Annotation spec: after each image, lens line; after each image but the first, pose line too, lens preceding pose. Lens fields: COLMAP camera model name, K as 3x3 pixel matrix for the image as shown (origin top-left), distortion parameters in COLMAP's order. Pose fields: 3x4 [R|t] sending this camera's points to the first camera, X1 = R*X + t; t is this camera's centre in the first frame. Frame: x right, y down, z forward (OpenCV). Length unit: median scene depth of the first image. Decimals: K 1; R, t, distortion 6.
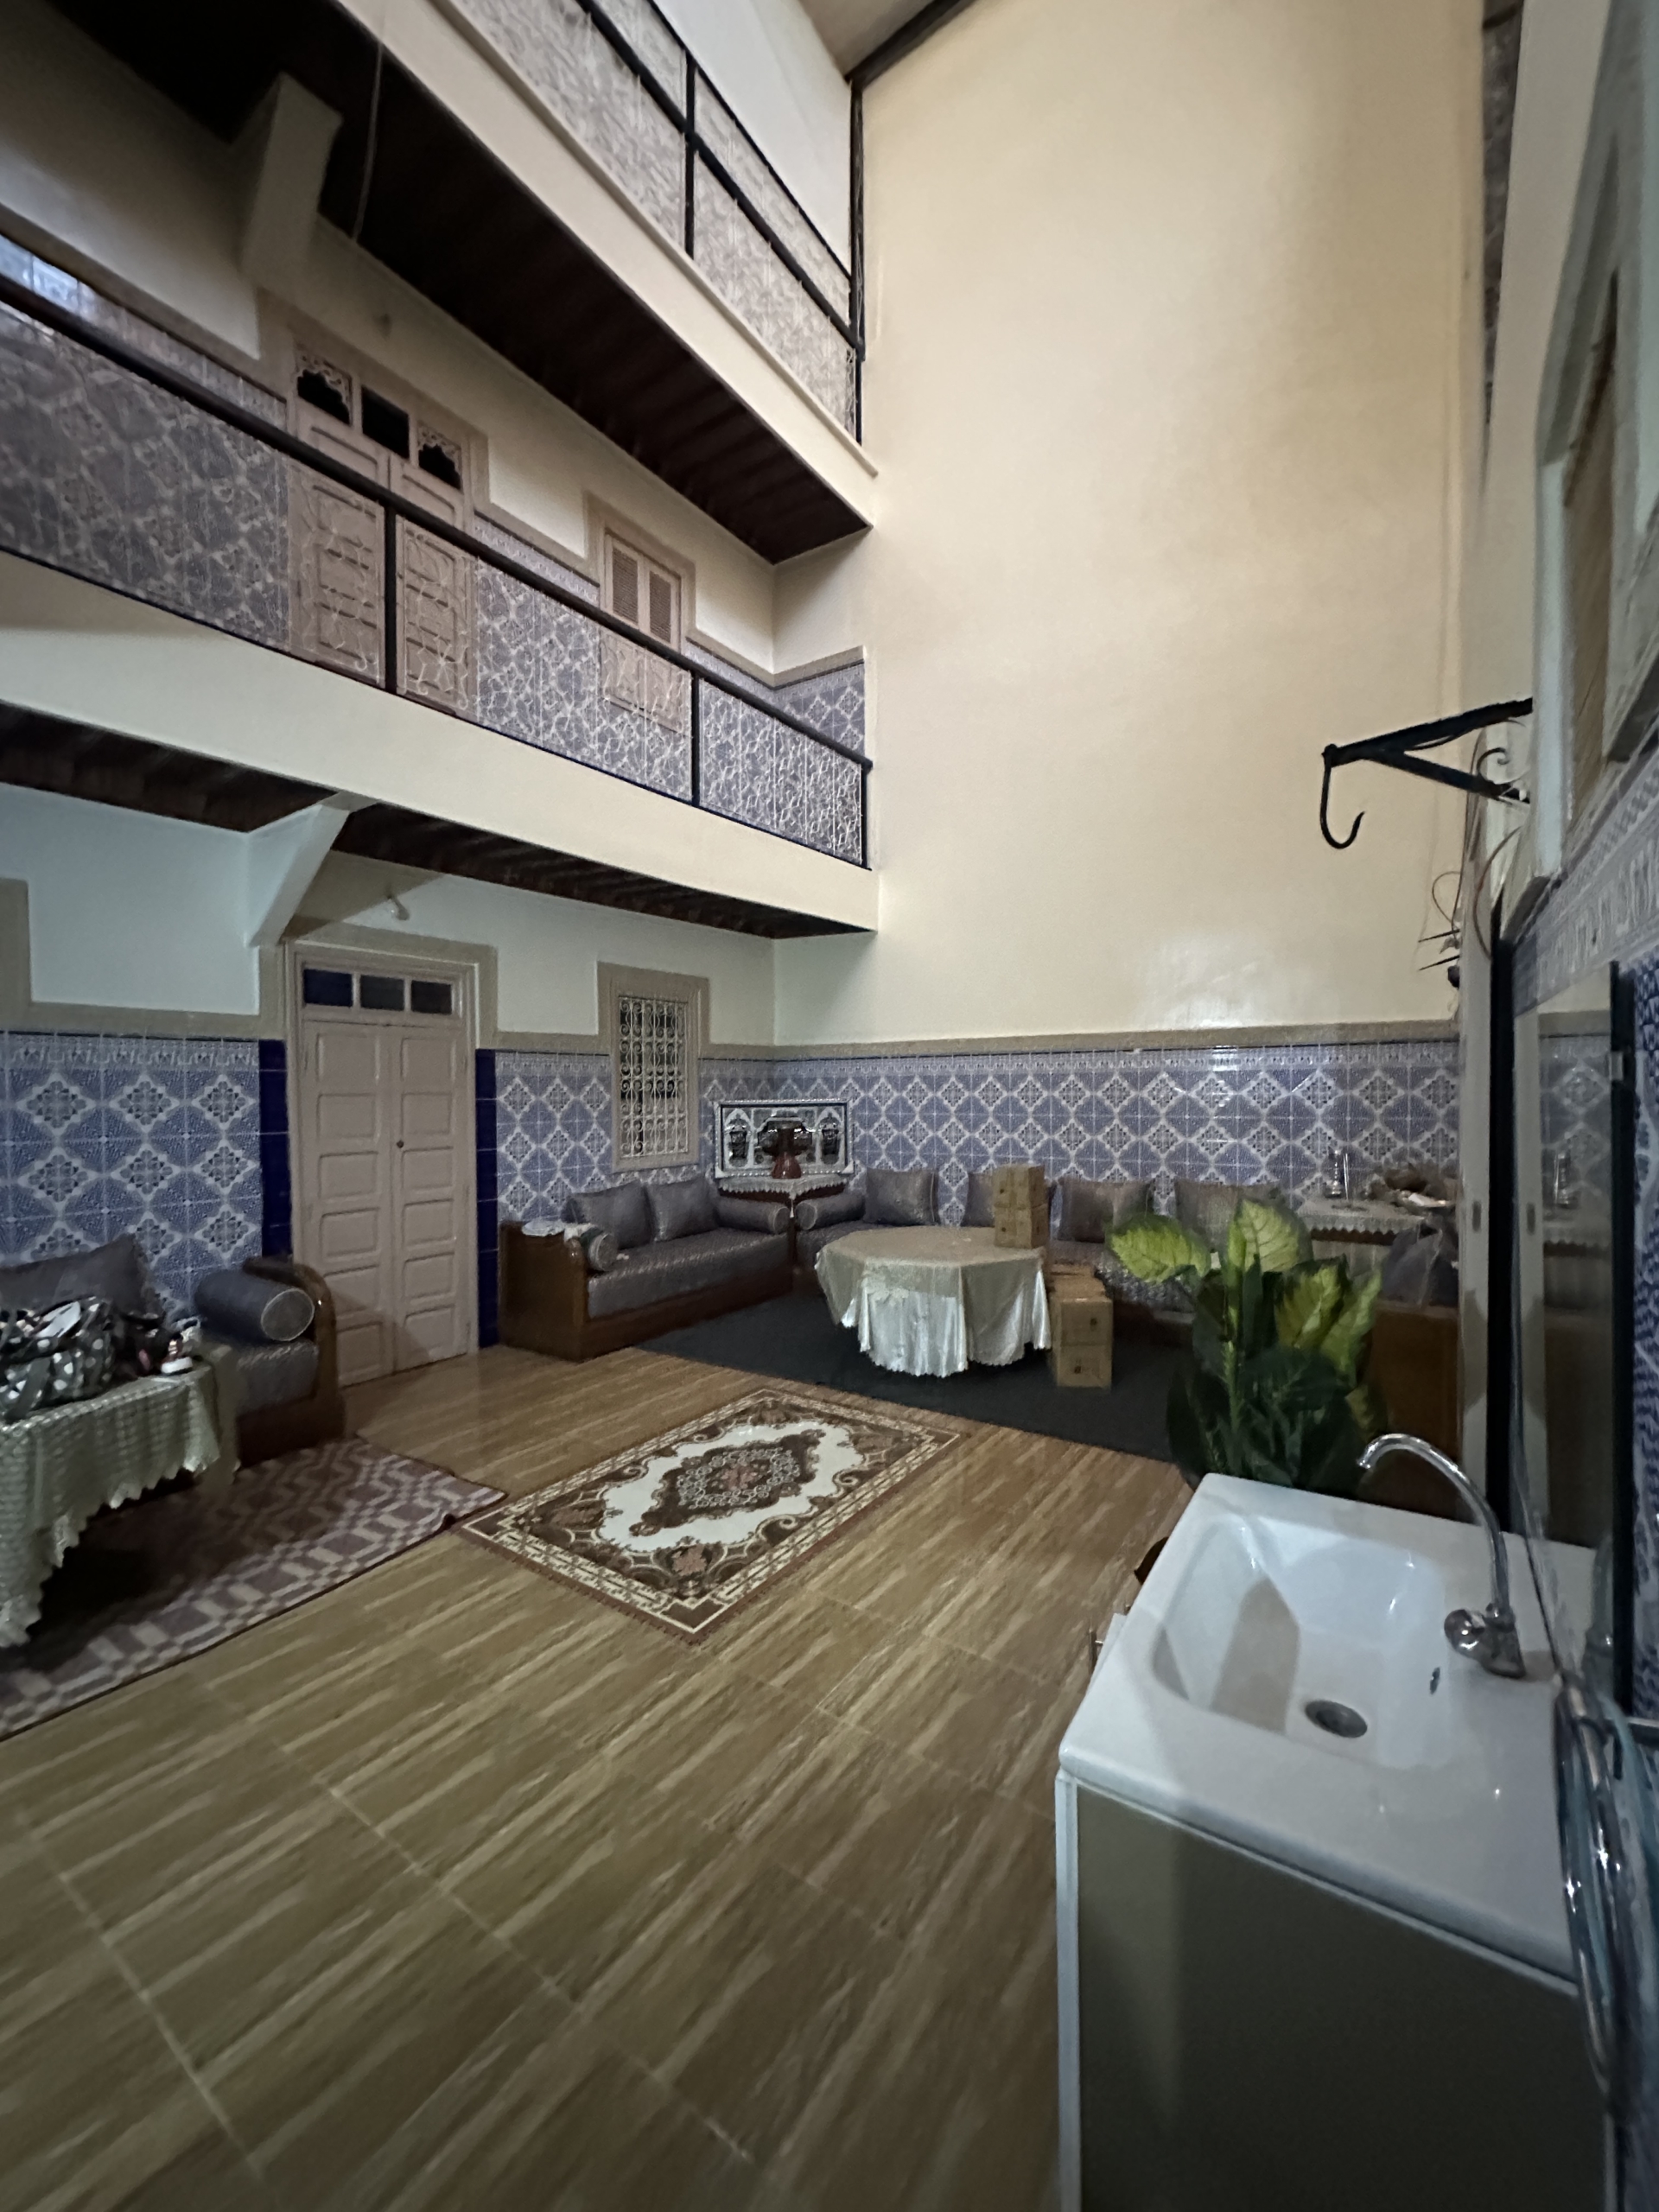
lens RADIAL K [[885.9, 0, 832.2], [0, 885.9, 1100.0], [0, 0, 1]] dist [-0.003766, 0.000340]
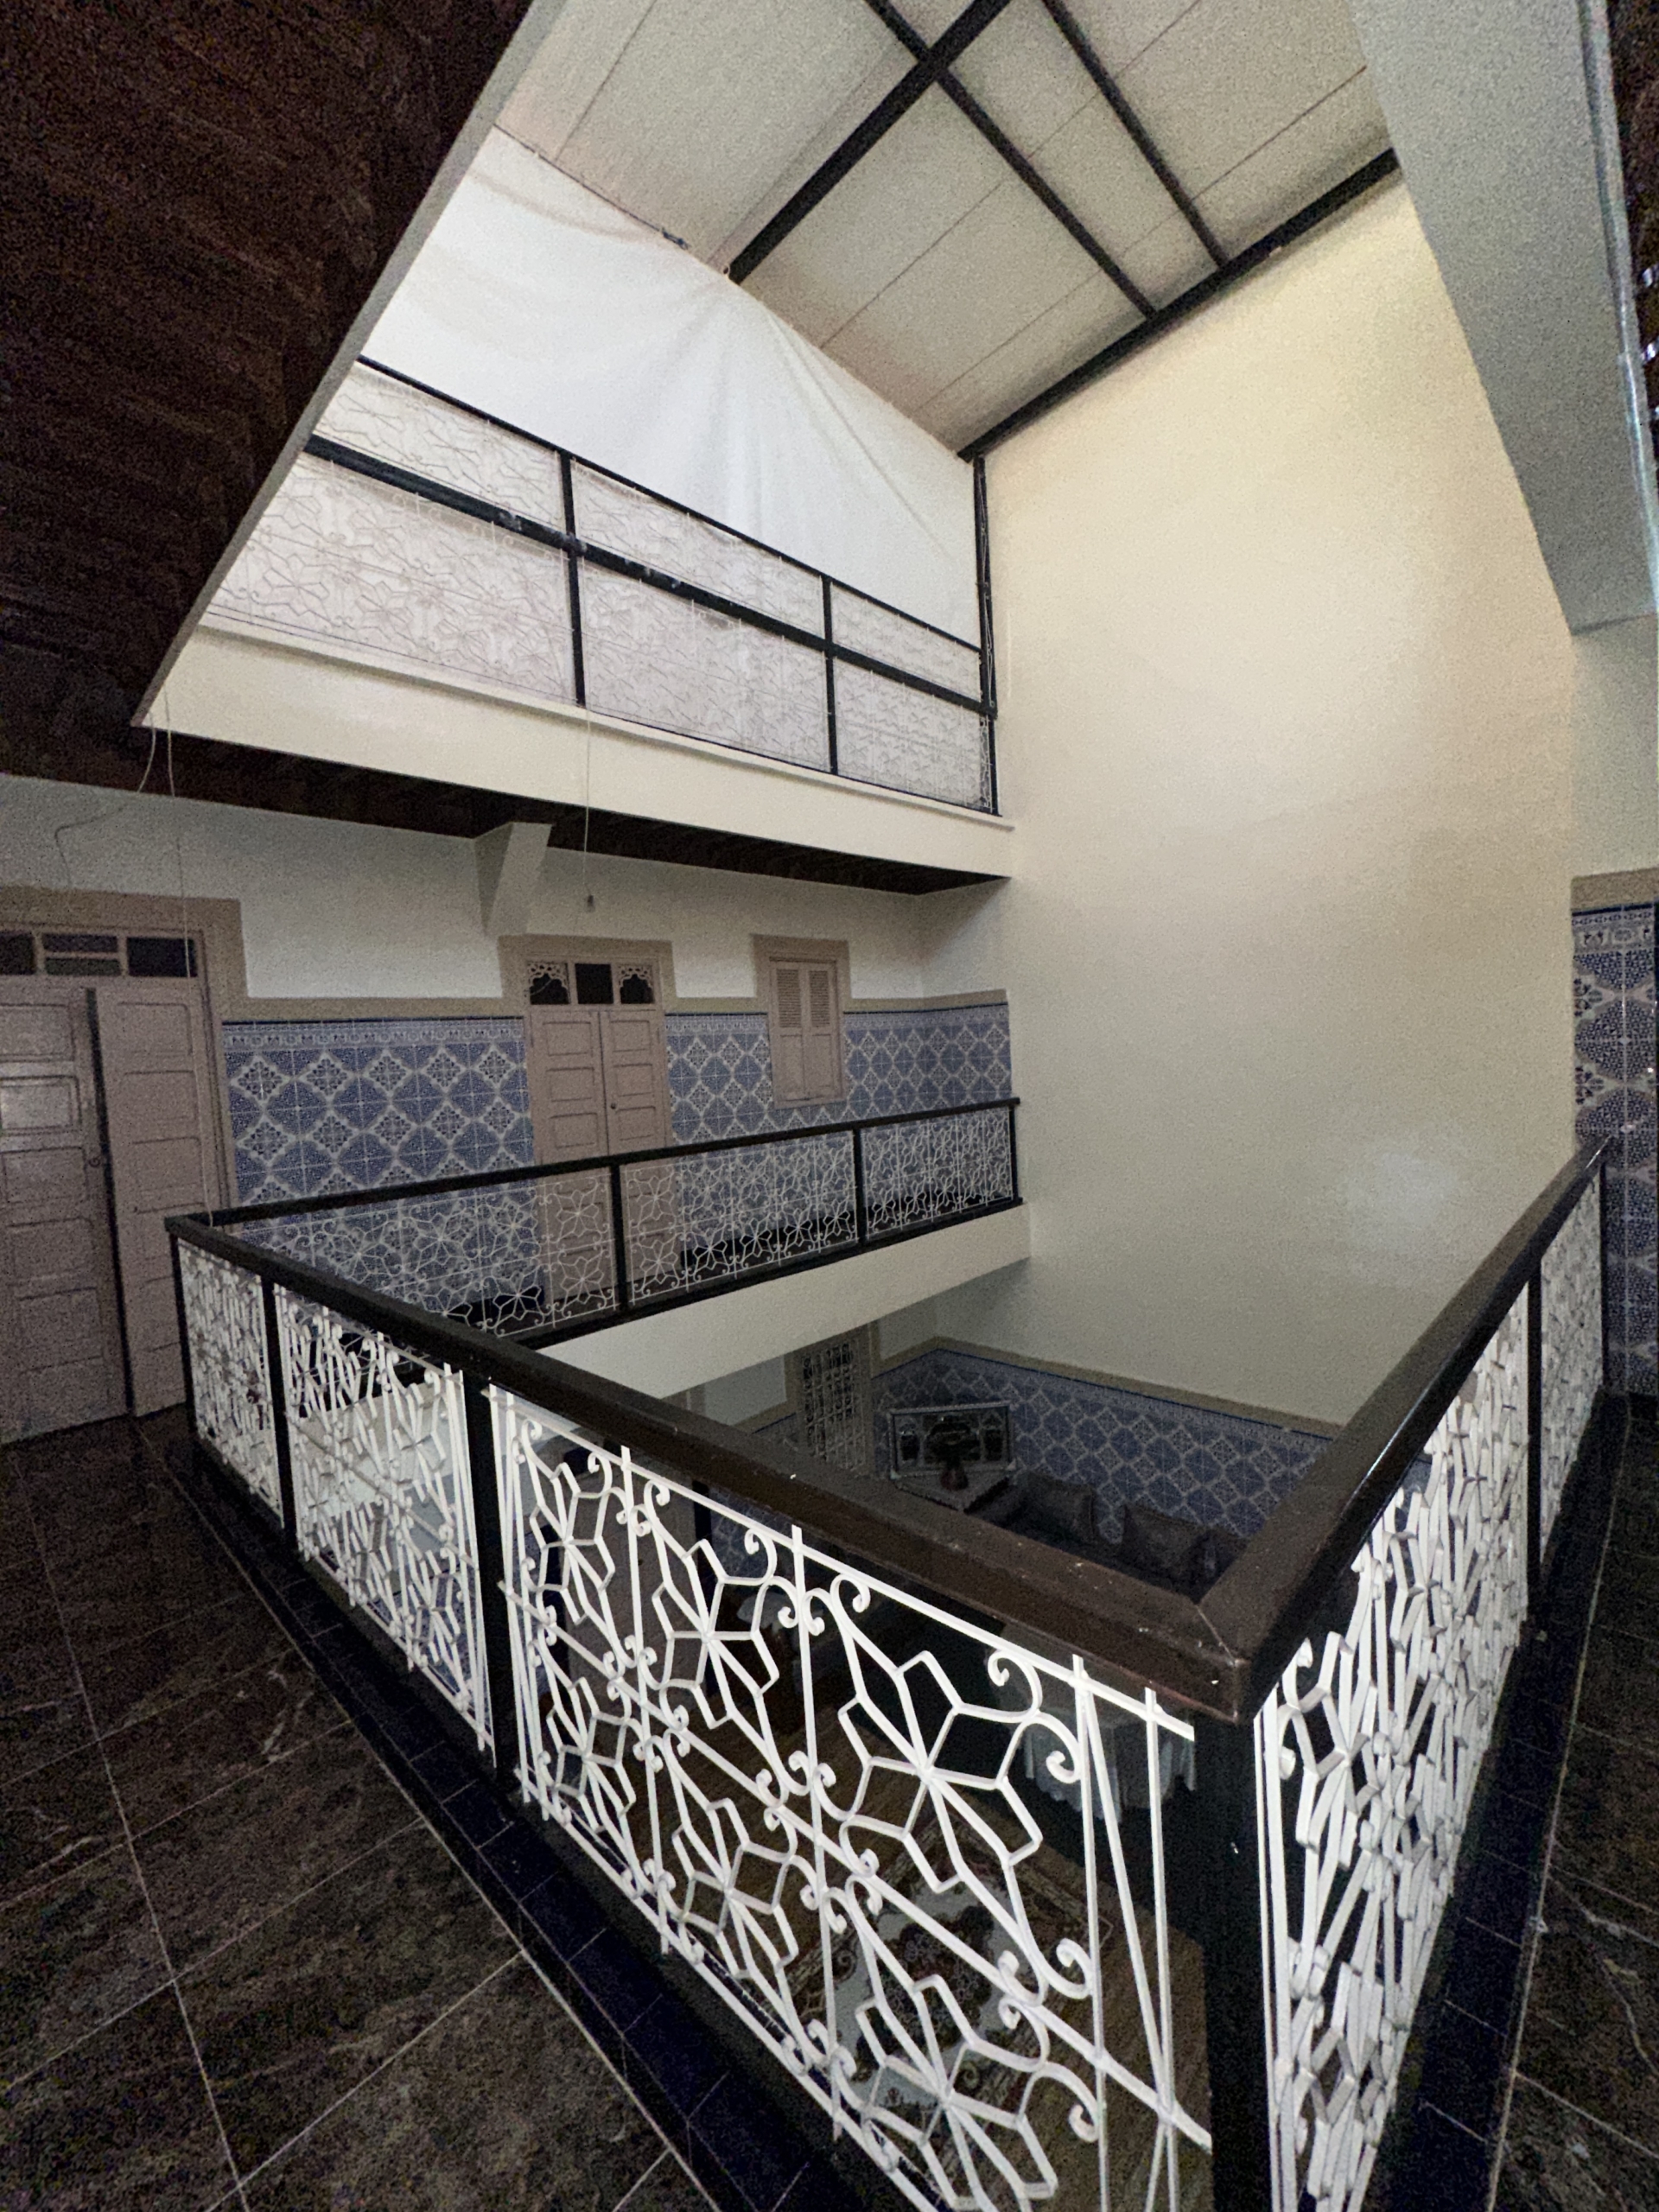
lens RADIAL K [[877.1, 0, 826.0], [0, 877.1, 1108.2], [0, 0, 1]] dist [-0.012336, 0.000167]
pose [[0.982308, -0.040589, -0.182823, 0.014101], [0.049053, 0.997912, 0.042012, -0.700462], [0.180736, -0.050237, 0.982248, -0.131788]]
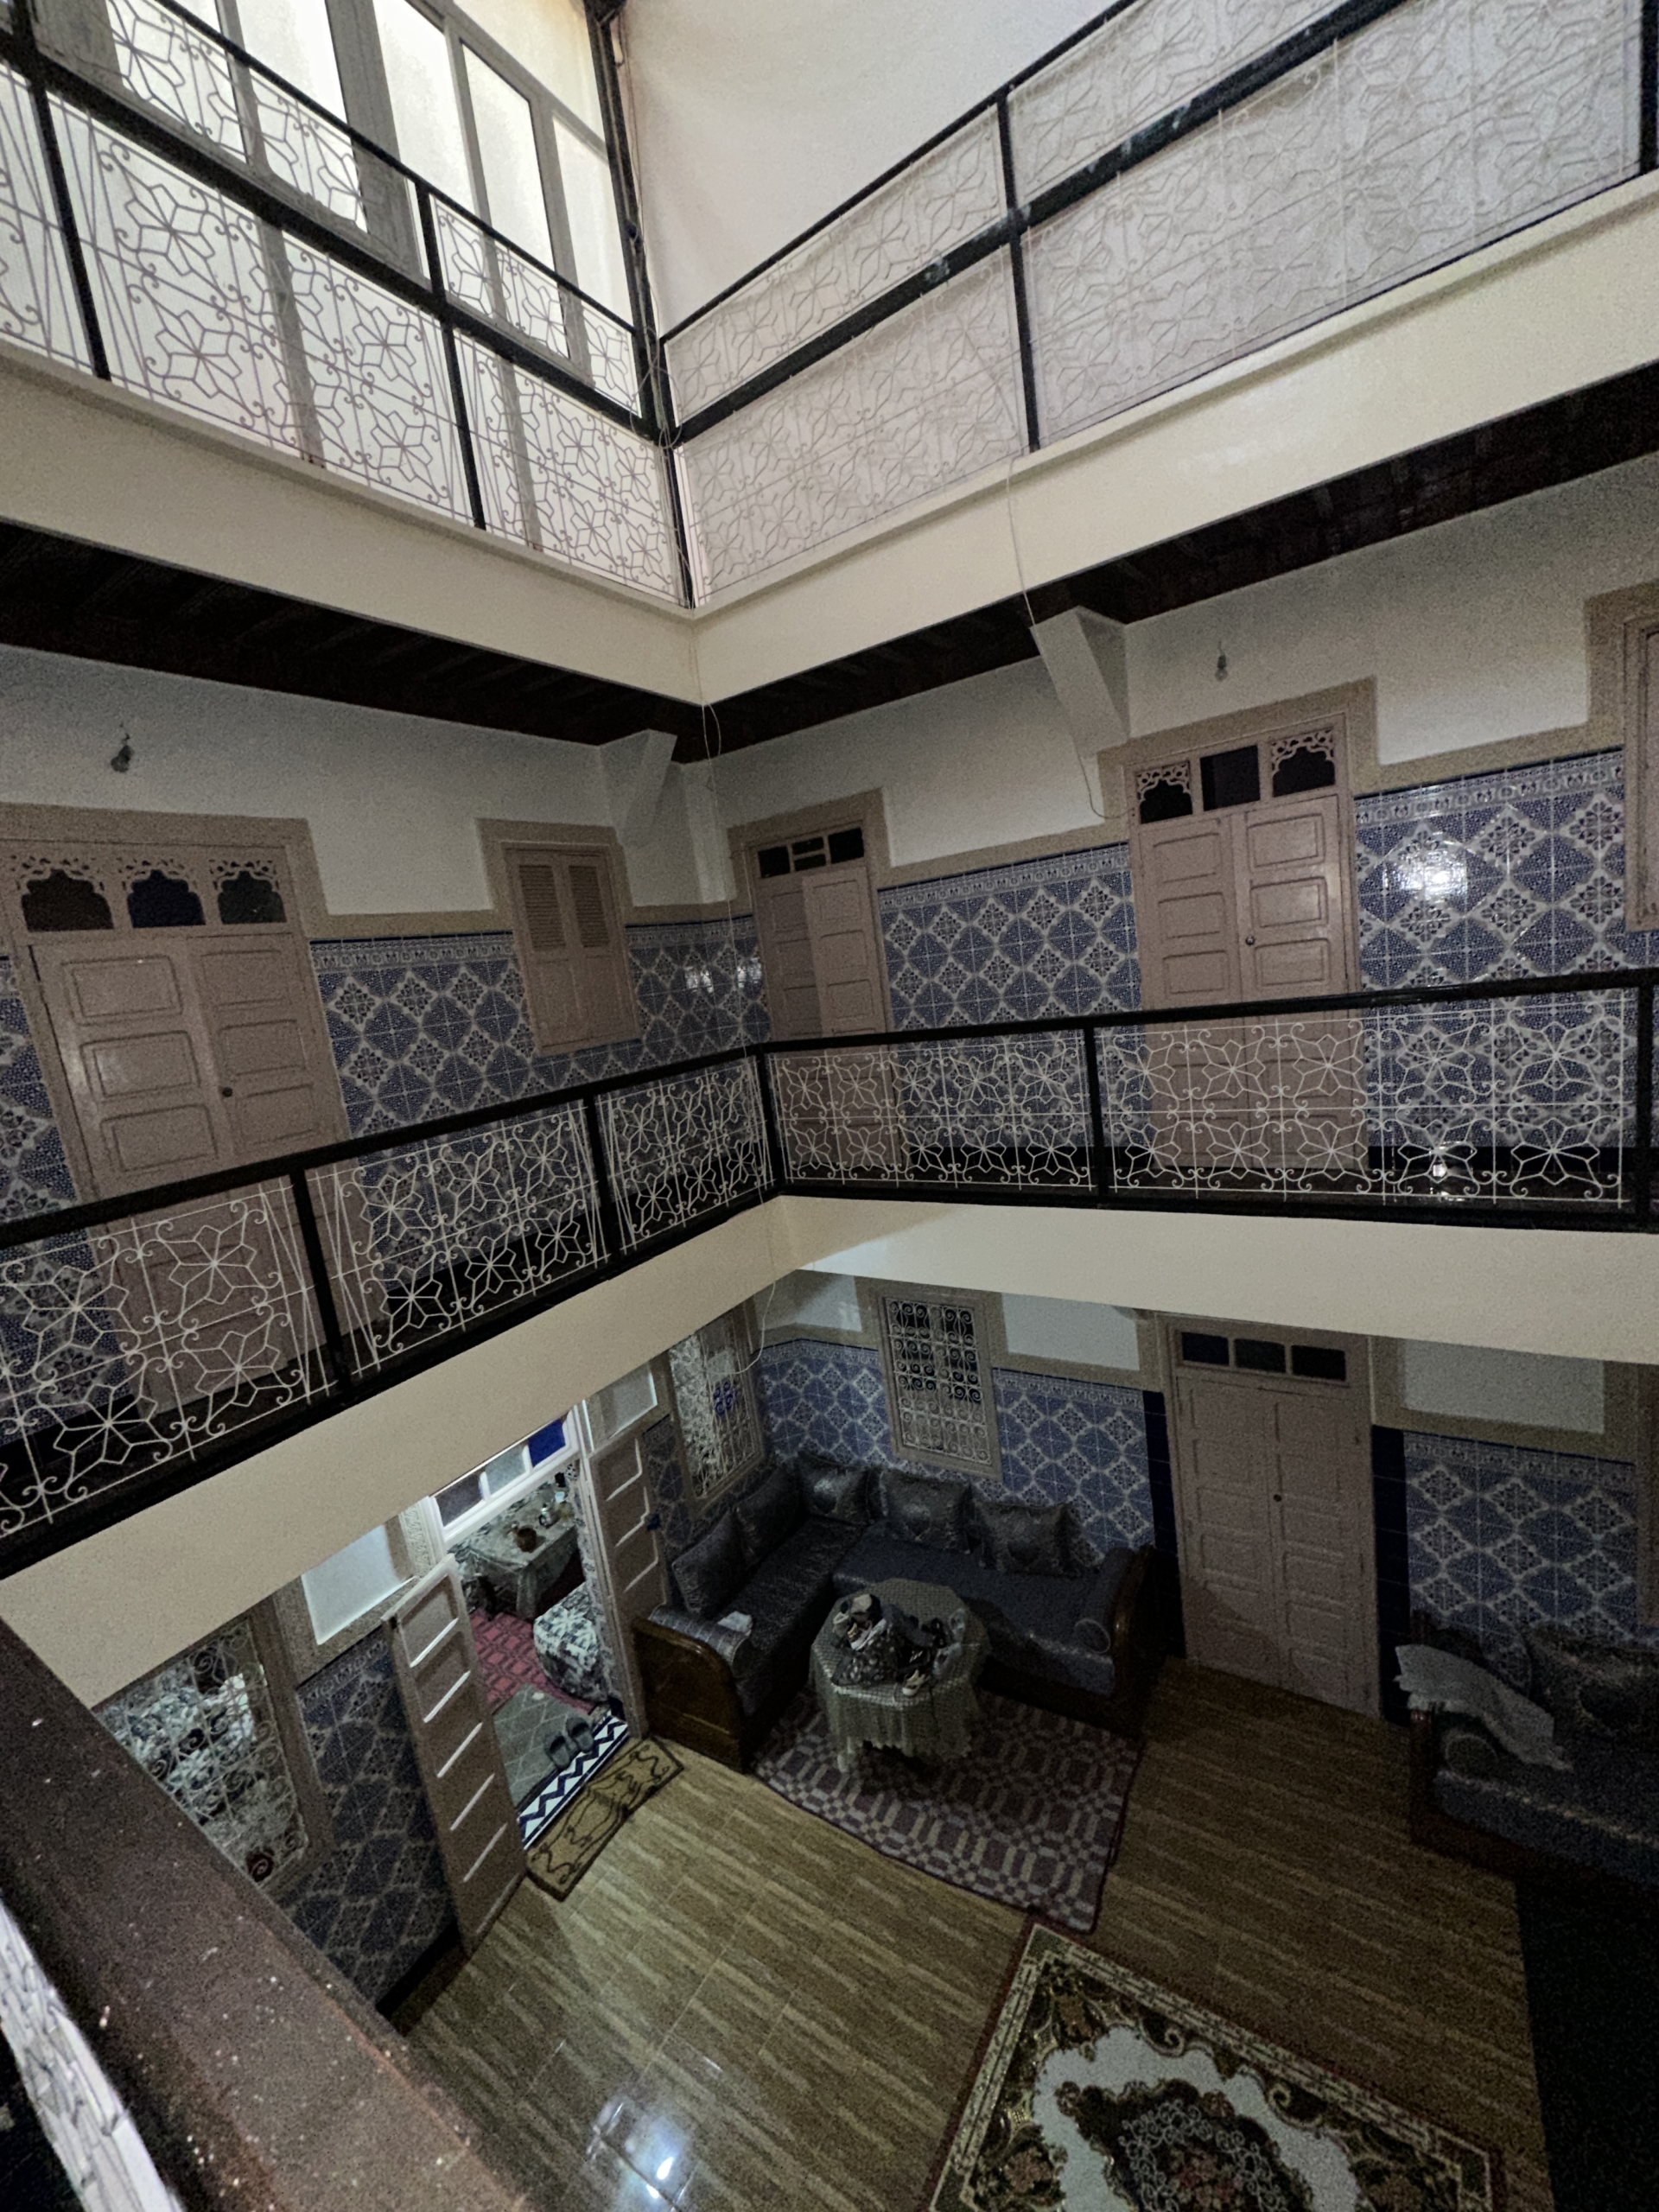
lens RADIAL K [[885.9, 0, 827.6], [0, 885.9, 1102.5], [0, 0, 1]] dist [-0.003766, 0.000340]
pose [[0.014715, 0.168552, -0.985583, 0.490053], [0.123499, 0.977836, 0.169070, -0.714085], [0.992236, -0.124207, -0.006427, 0.613051]]
